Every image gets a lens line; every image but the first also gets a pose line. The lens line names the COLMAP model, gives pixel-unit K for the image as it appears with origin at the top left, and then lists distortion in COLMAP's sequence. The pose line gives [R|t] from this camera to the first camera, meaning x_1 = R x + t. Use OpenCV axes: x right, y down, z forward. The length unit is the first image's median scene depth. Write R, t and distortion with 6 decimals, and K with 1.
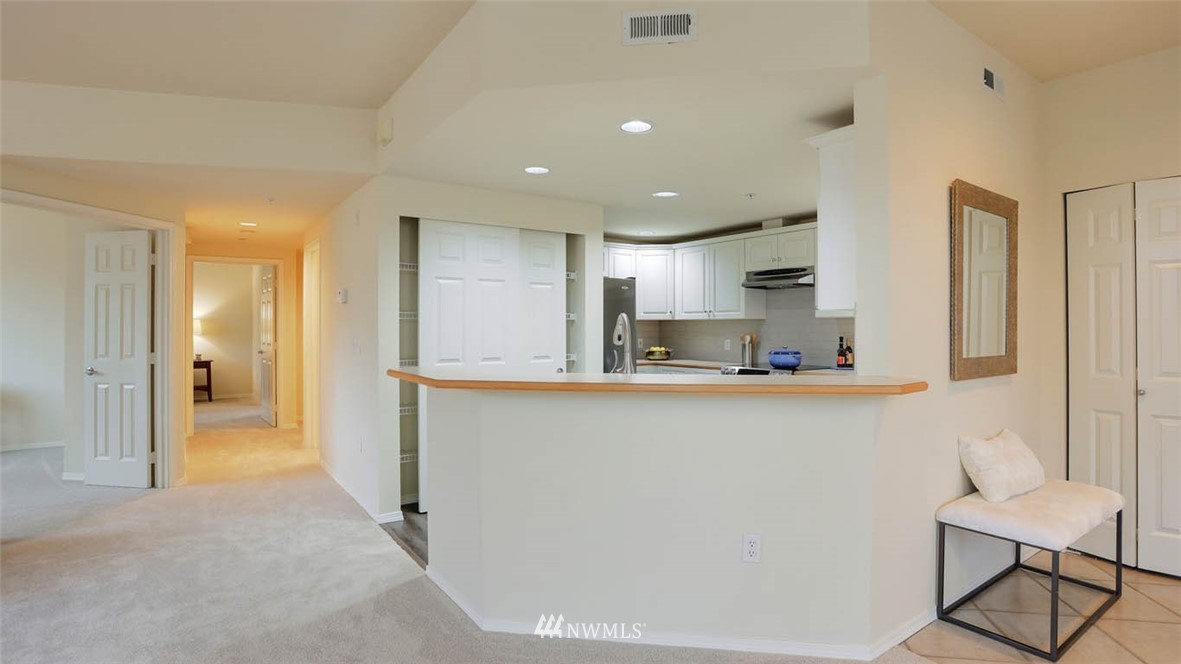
lens RADIAL K [[584.5, 0, 596.3], [0, 584.5, 329.8], [0, 0, 1]] dist [-0.078291, 0.037710]
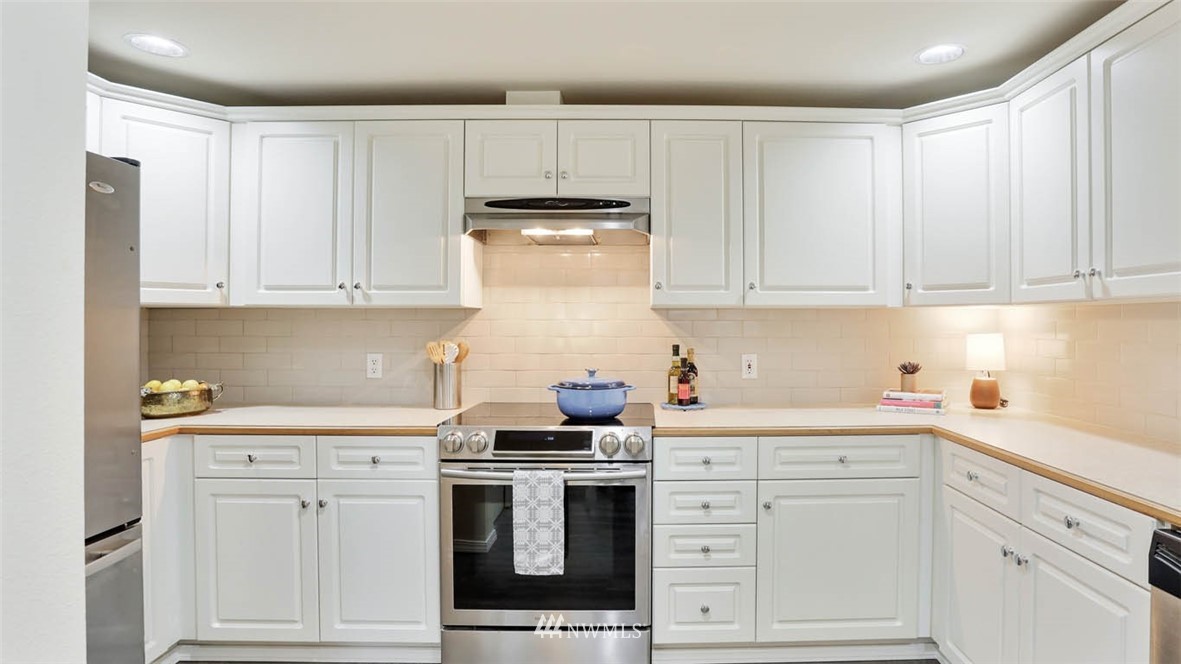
lens RADIAL K [[615.0, 0, 655.7], [0, 615.0, 333.0], [0, 0, 1]] dist [-0.052930, 0.001866]
pose [[0.568818, -0.006835, 0.822435, -0.035275], [0.001844, 0.999974, 0.007035, -0.002230], [-0.822461, -0.002485, 0.568816, 0.663078]]
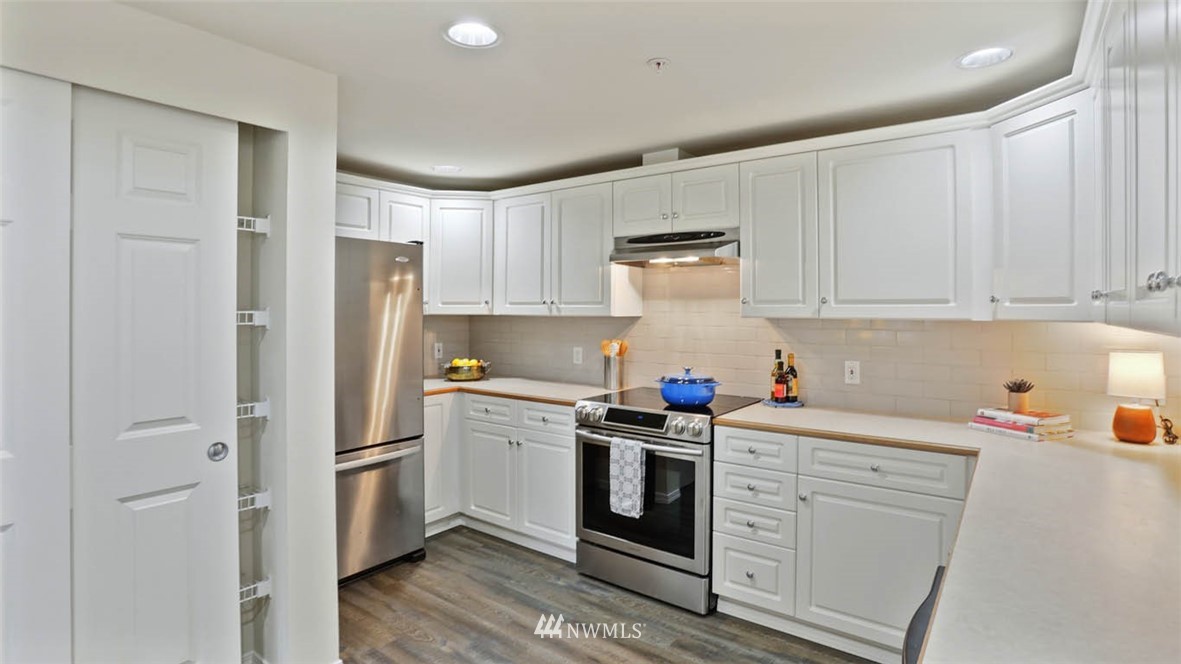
lens RADIAL K [[587.0, 0, 593.4], [0, 587.0, 313.6], [0, 0, 1]] dist [-0.078037, 0.037017]
pose [[0.955803, 0.001857, 0.294002, 0.065278], [-0.002534, 0.999995, 0.001922, -0.024161], [-0.293997, -0.002582, 0.955803, 0.459531]]
